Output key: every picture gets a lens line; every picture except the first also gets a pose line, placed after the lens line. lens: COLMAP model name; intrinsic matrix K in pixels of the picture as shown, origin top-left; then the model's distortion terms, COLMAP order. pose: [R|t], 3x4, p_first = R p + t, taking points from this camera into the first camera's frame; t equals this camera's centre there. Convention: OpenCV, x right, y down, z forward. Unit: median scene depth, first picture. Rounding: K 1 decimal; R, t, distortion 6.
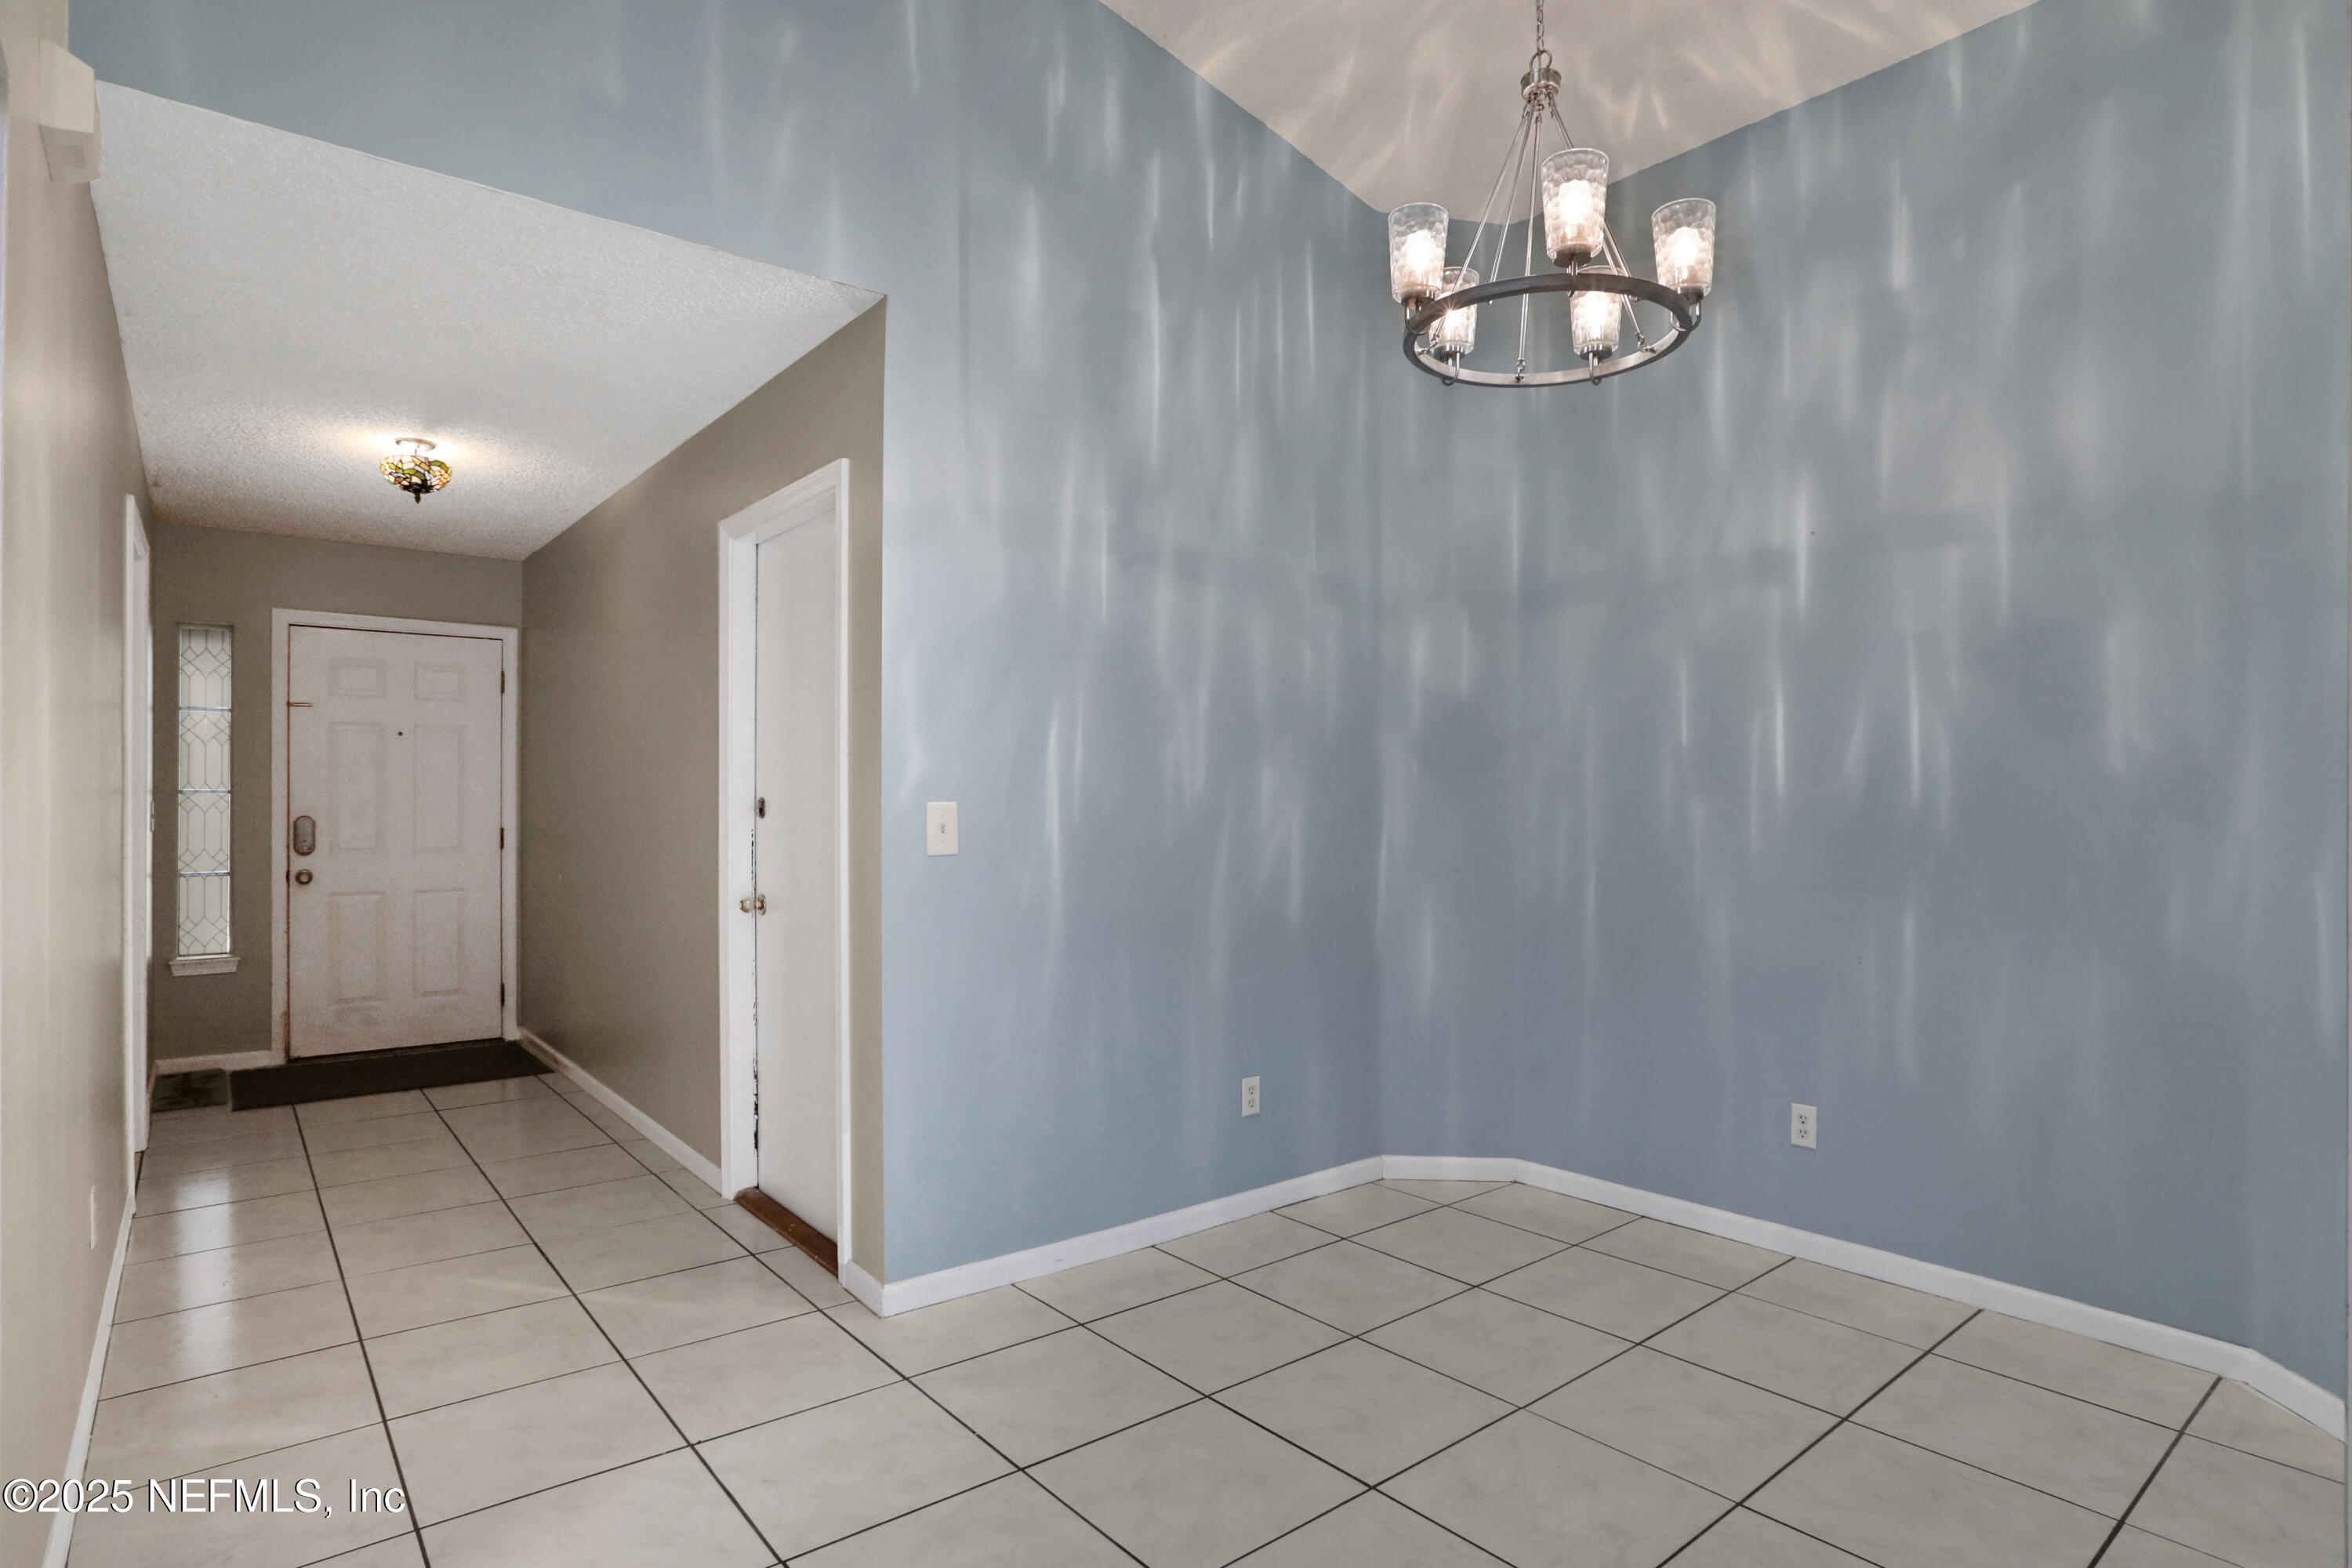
lens RADIAL K [[1309.1, 0, 1190.4], [0, 1309.1, 789.7], [0, 0, 1]] dist [-0.076245, 0.047627]
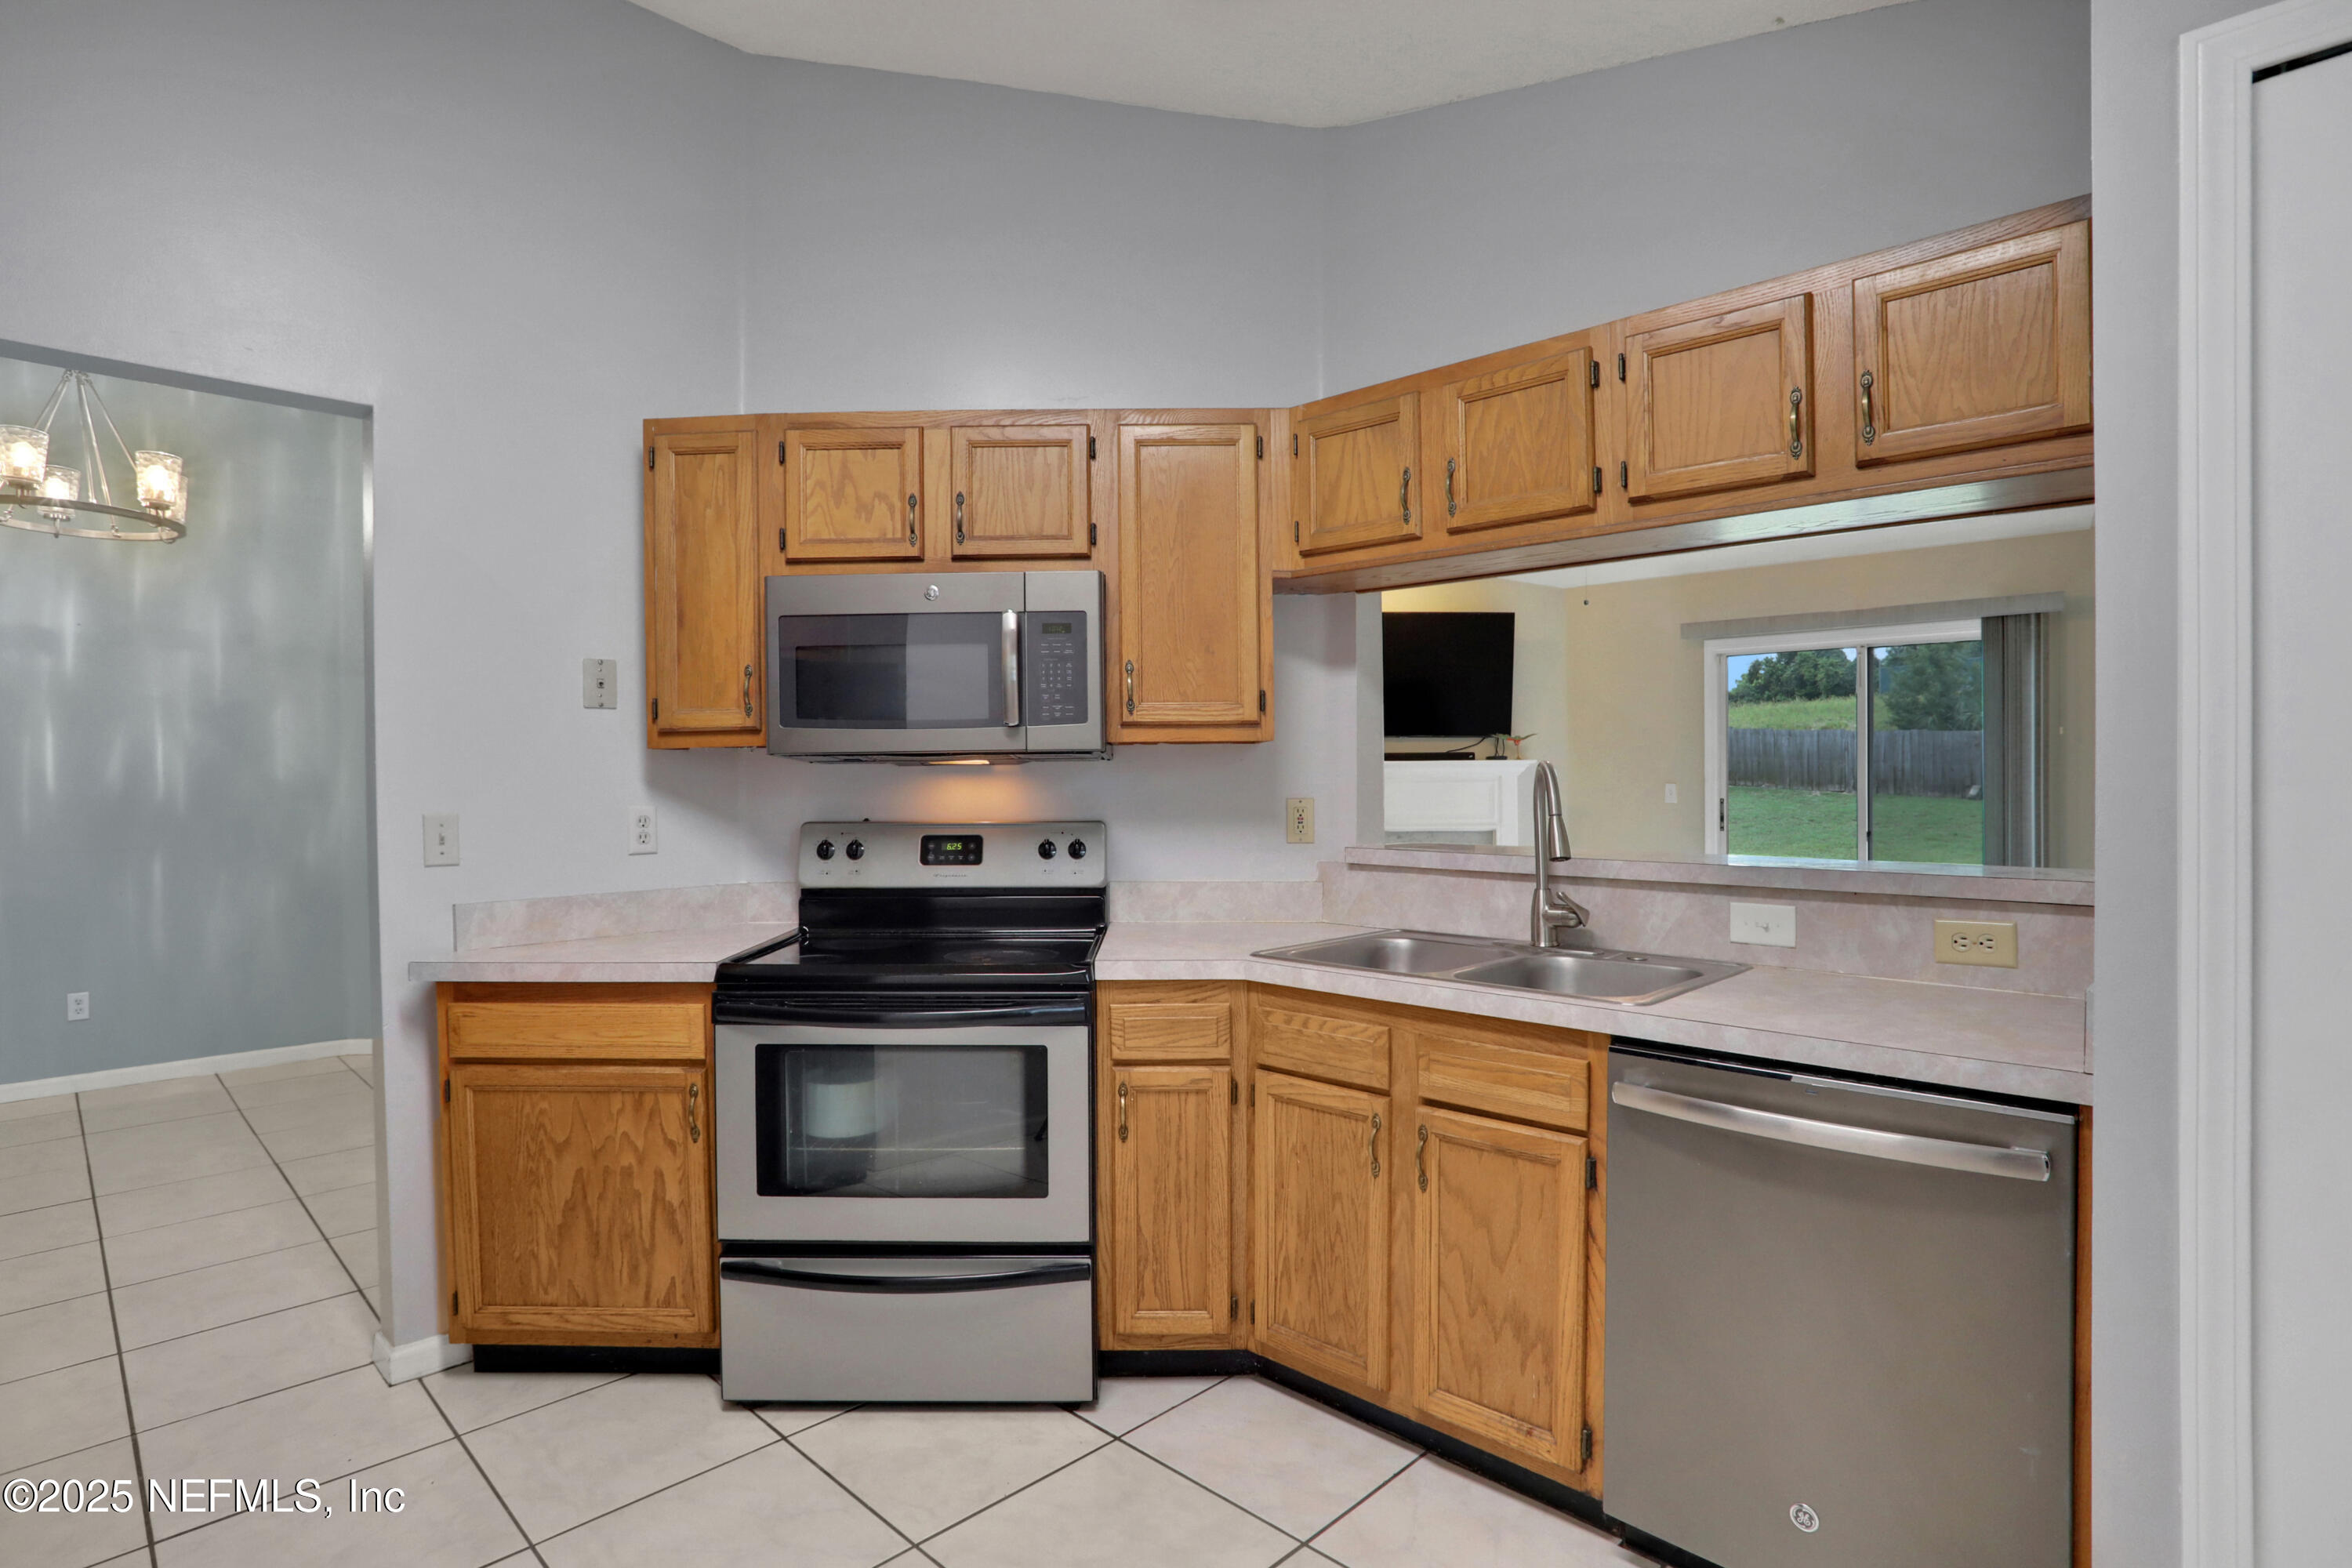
lens RADIAL K [[1219.2, 0, 1191.6], [0, 1219.2, 788.9], [0, 0, 1]] dist [-0.070399, 0.034205]
pose [[-0.112889, -0.012581, 0.993528, -0.990590], [-0.004706, 0.999915, 0.012127, -0.021042], [-0.993596, -0.003307, -0.112939, -0.172819]]
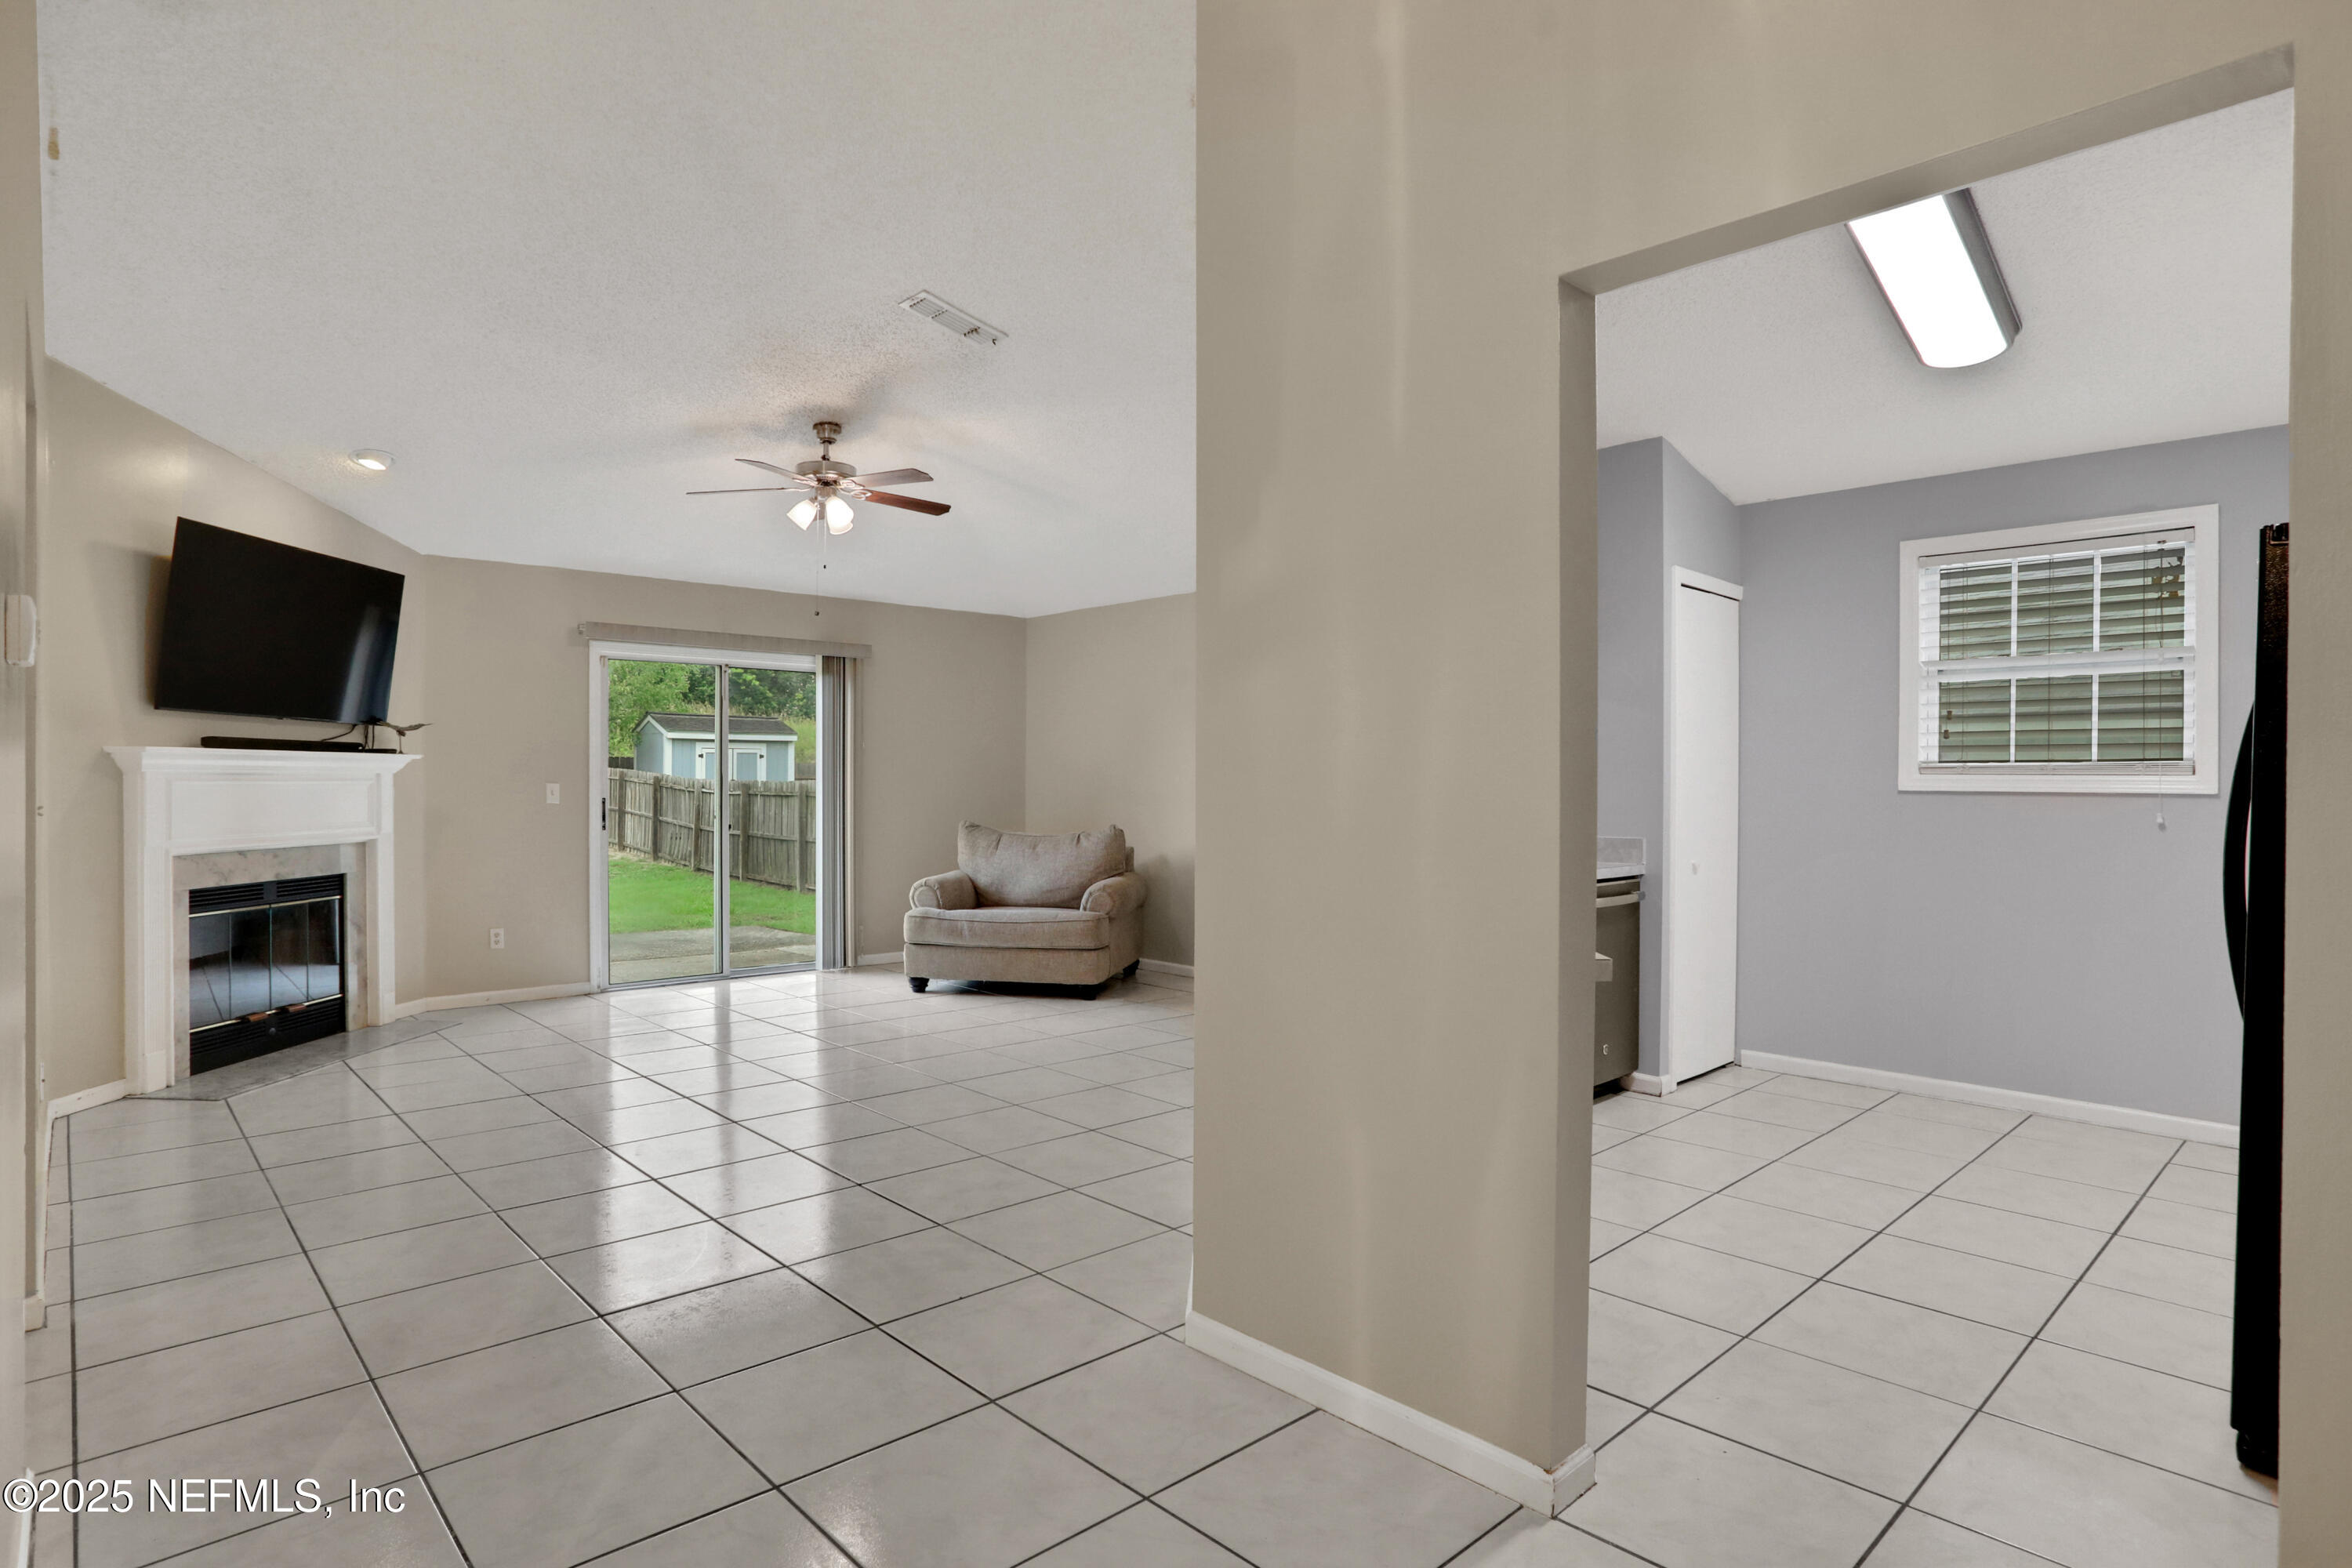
lens RADIAL K [[1219.2, 0, 1191.6], [0, 1219.2, 788.9], [0, 0, 1]] dist [-0.070399, 0.034205]
pose [[-0.999061, -0.001269, -0.043301, -0.023031], [-0.000930, 0.999969, -0.007847, 0.012466], [0.043310, -0.007799, -0.999031, 0.755456]]
